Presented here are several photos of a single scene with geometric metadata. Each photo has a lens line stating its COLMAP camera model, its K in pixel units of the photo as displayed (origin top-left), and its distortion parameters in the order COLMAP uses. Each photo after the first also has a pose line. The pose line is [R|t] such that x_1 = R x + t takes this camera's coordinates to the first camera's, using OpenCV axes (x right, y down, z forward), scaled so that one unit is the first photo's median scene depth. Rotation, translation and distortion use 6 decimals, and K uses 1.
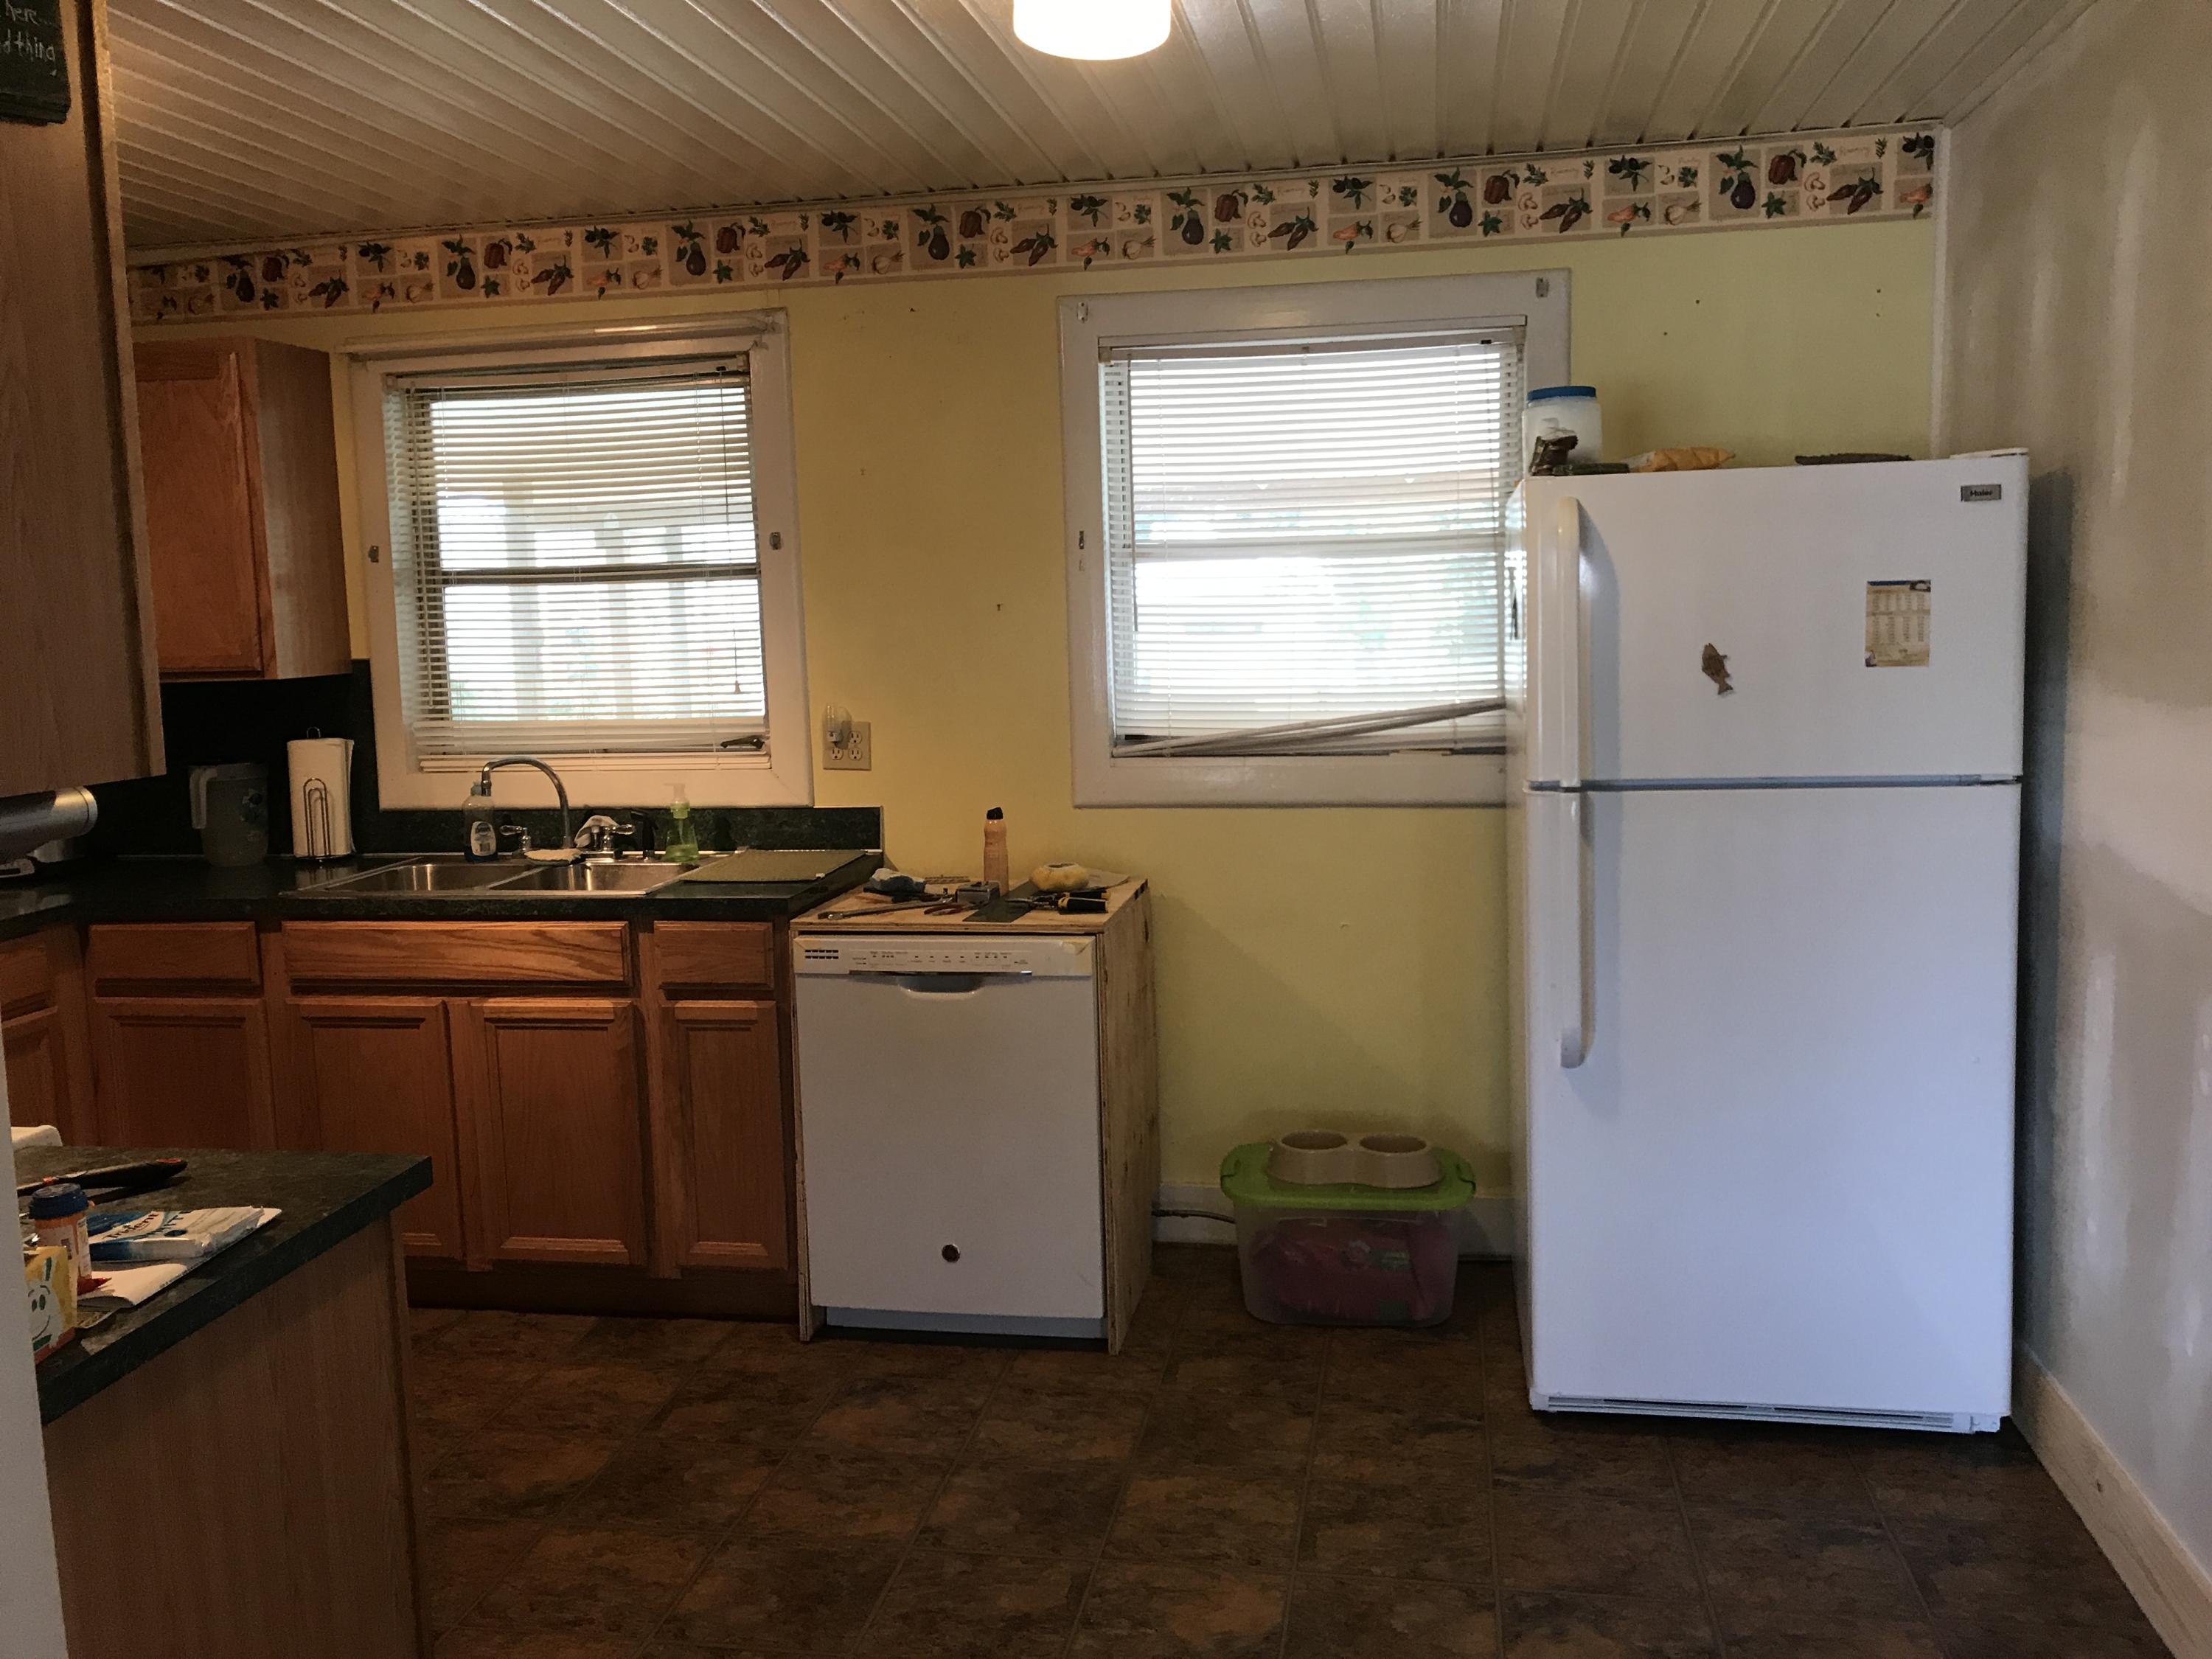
lens RADIAL K [[1838.6, 0, 1106.0], [0, 1838.6, 829.5], [0, 0, 1]] dist [0.024529, -0.004125]
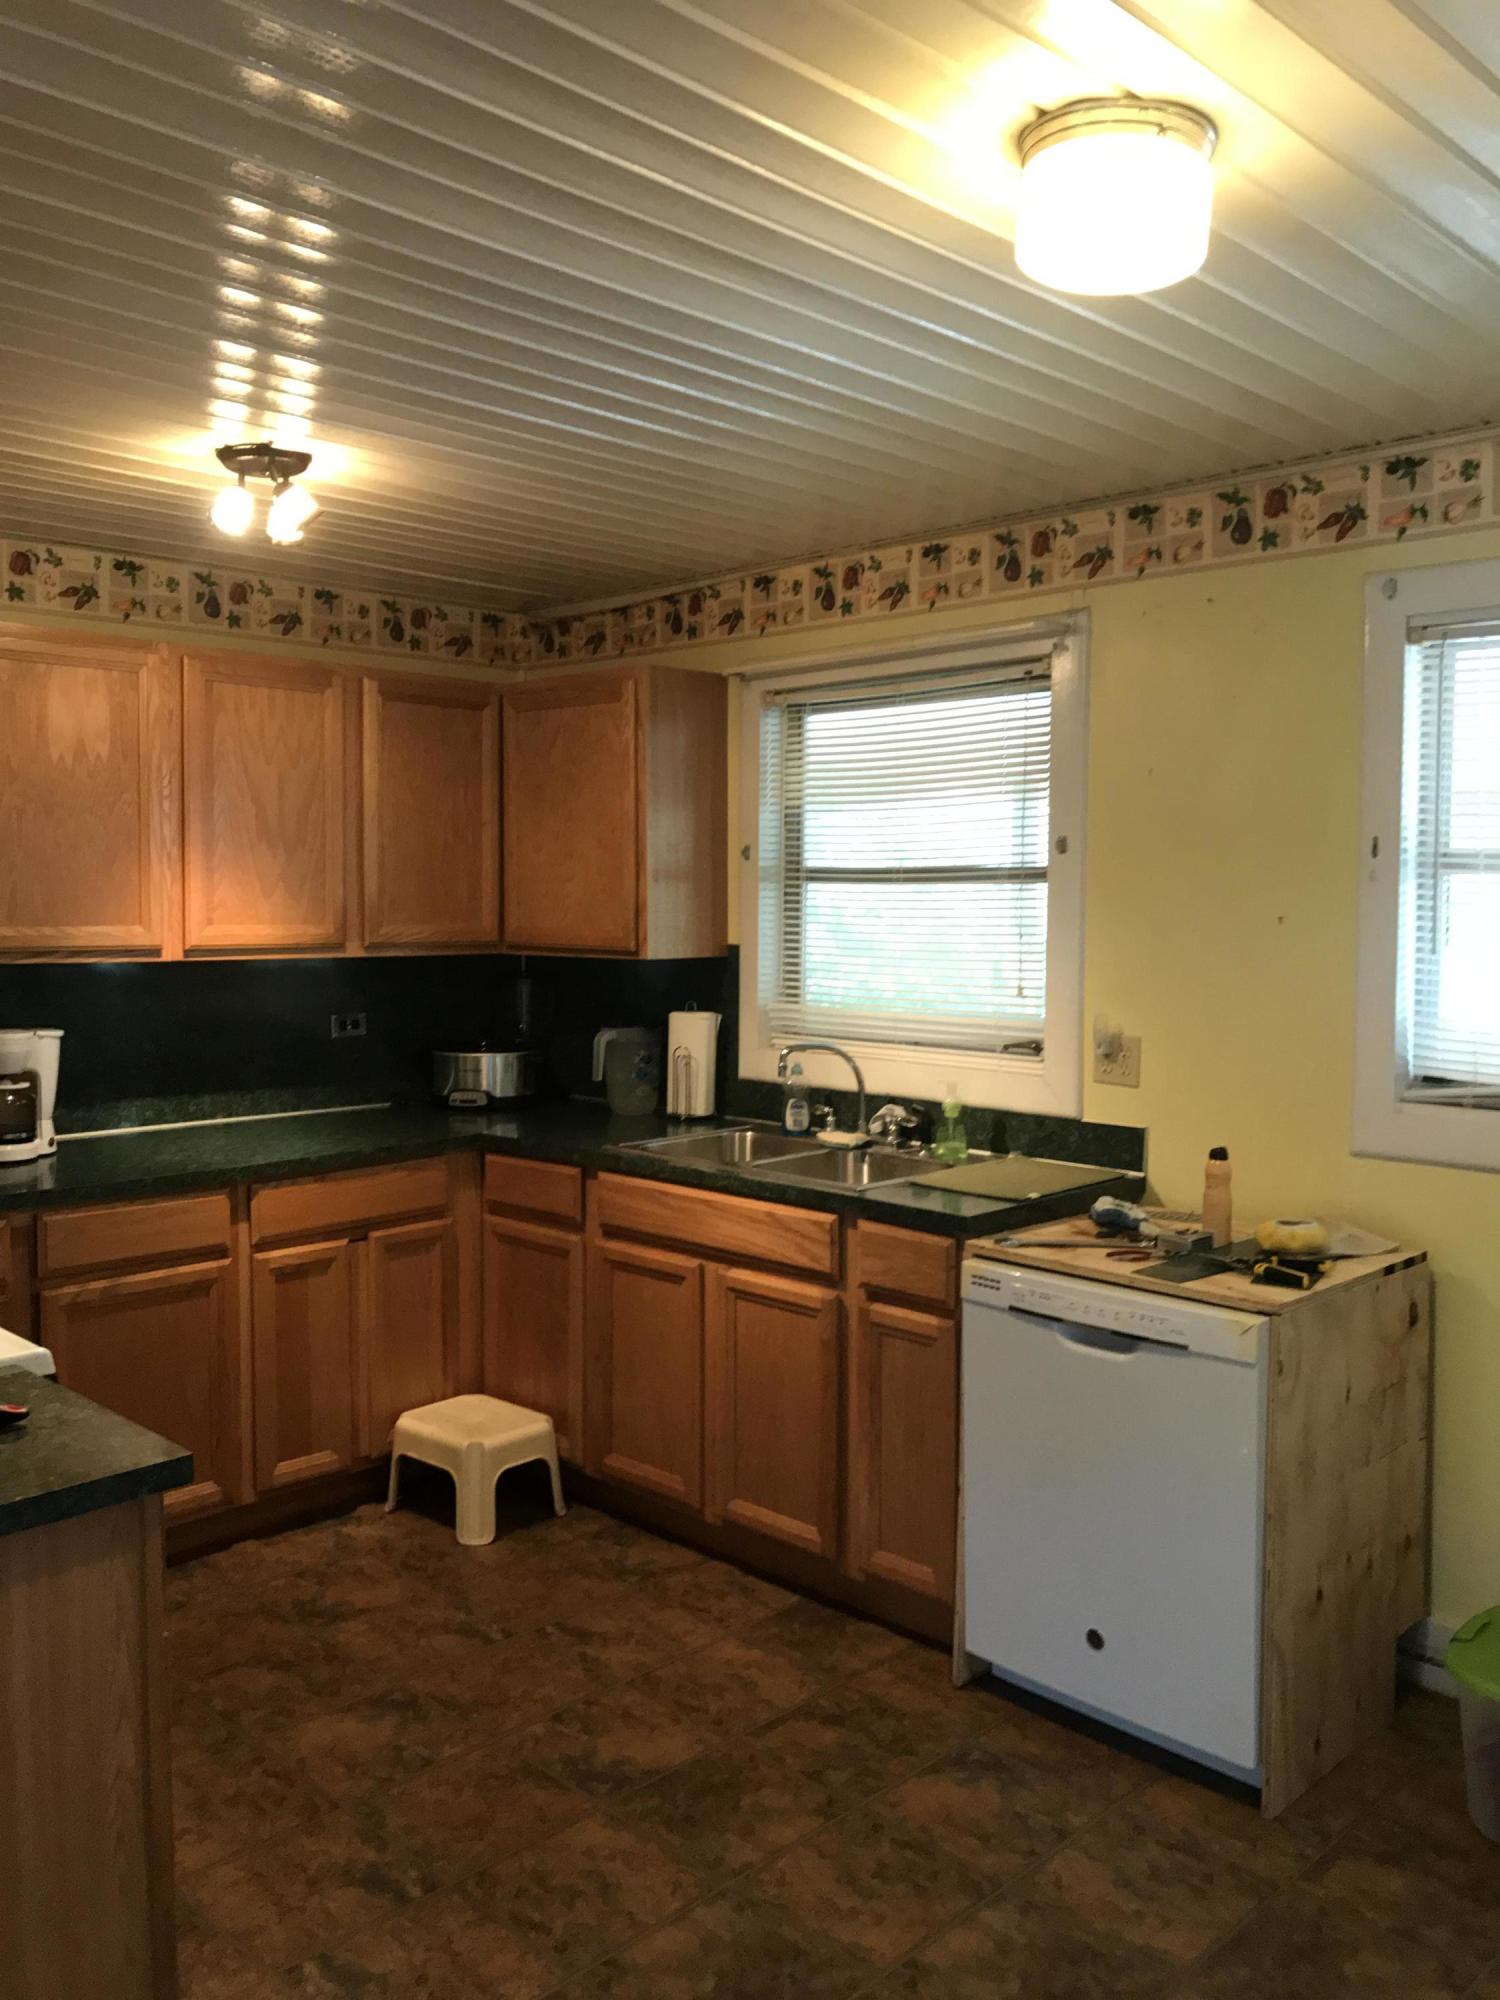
lens RADIAL K [[1662.4, 0, 750.0], [0, 1662.4, 1000.0], [0, 0, 1]] dist [0.024529, -0.004125]
pose [[0.823372, 0.069104, -0.563279, 0.189253], [-0.097095, 0.995077, -0.019852, -0.041734], [0.559134, 0.071038, 0.826028, 0.187725]]
